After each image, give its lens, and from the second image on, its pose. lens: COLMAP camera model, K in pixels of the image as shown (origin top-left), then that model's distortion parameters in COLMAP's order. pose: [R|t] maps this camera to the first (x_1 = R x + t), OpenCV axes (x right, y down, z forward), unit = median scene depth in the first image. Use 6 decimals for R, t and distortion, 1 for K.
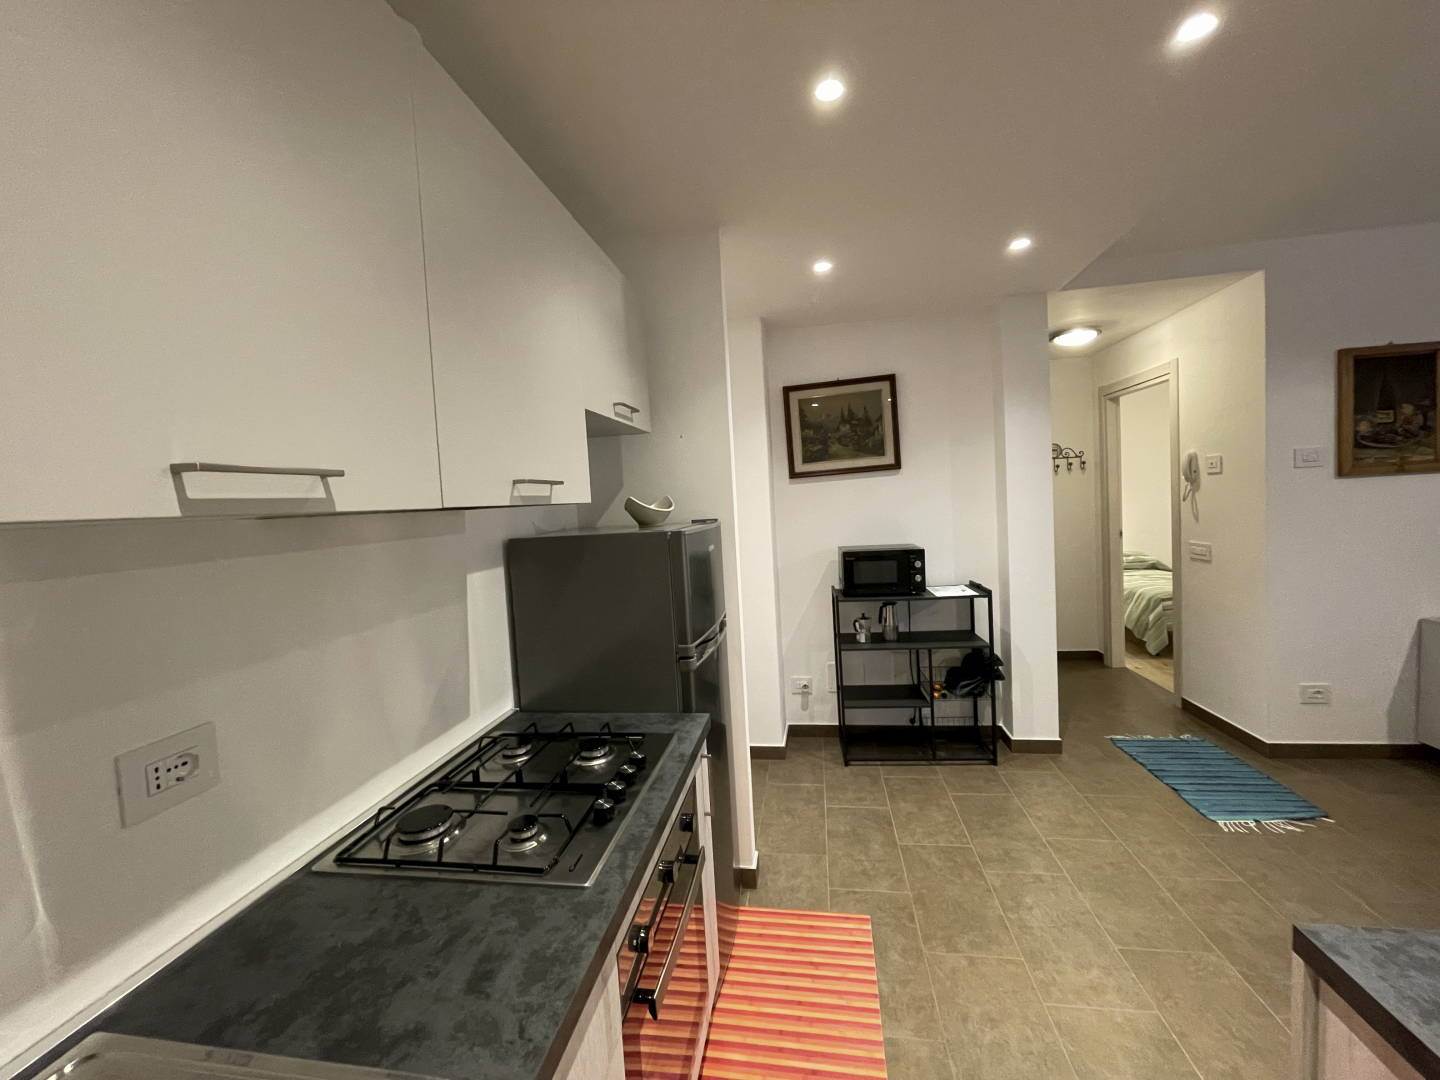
lens RADIAL K [[583.8, 0, 720.2], [0, 583.8, 531.8], [0, 0, 1]] dist [-0.001106, -0.000313]
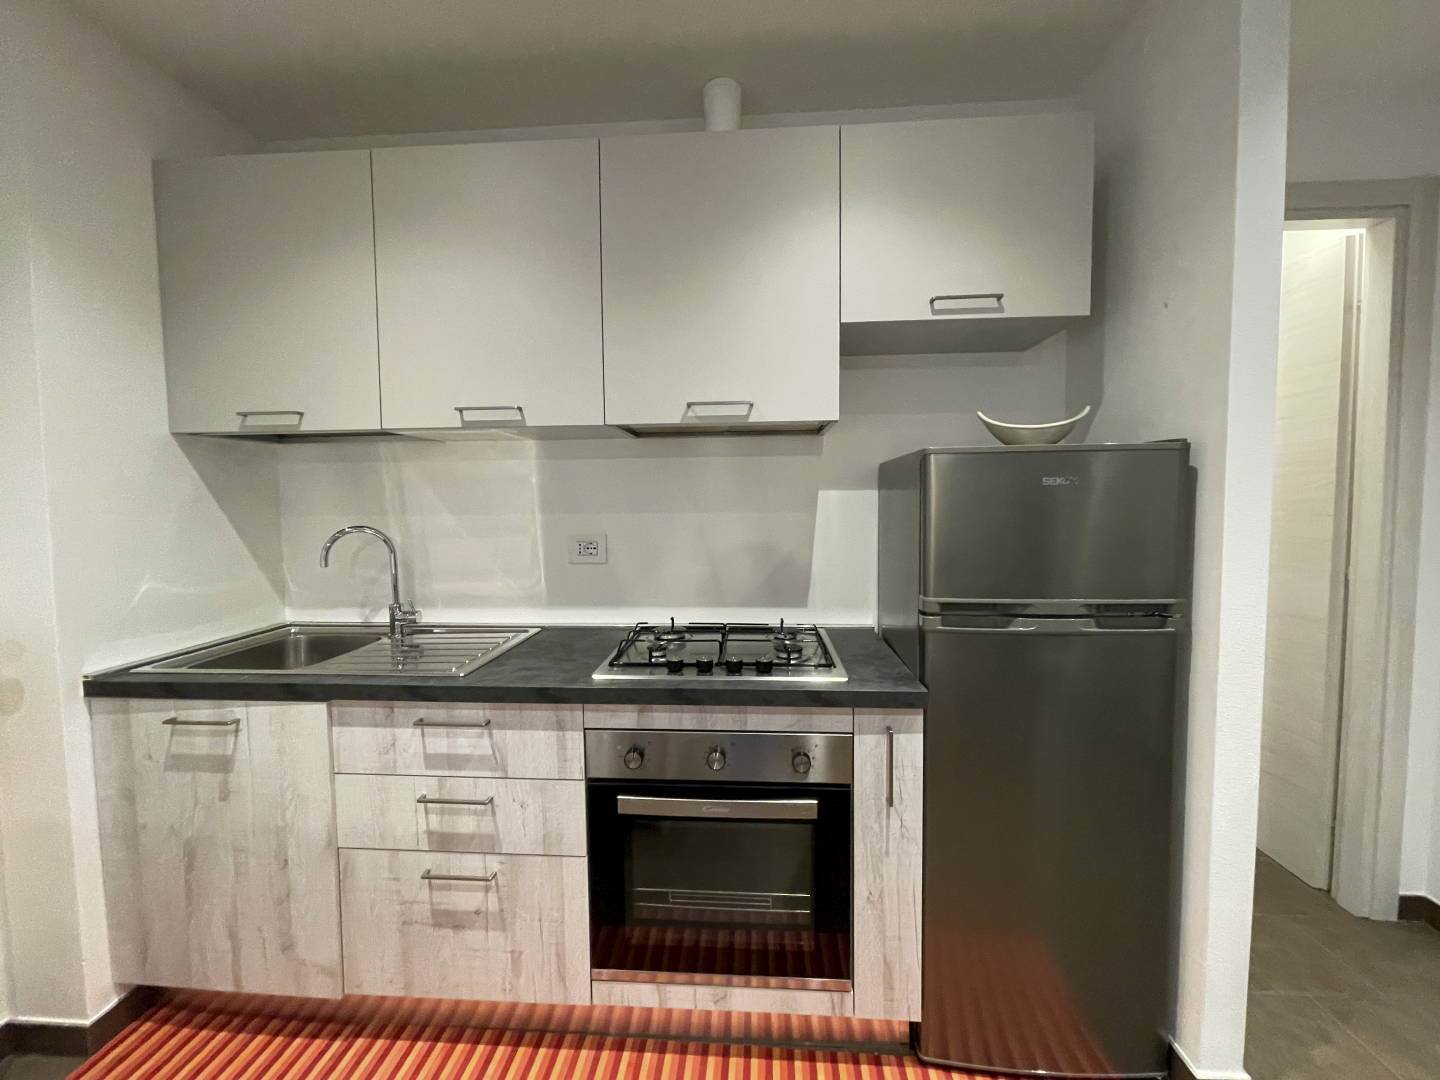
lens RADIAL K [[578.1, 0, 721.6], [0, 578.1, 535.2], [0, 0, 1]] dist [-0.000600, -0.002321]
pose [[0.093664, 0.118115, -0.988573, 0.340406], [-0.050864, 0.992209, 0.113730, 0.018838], [0.994304, 0.039631, 0.098942, 0.329831]]
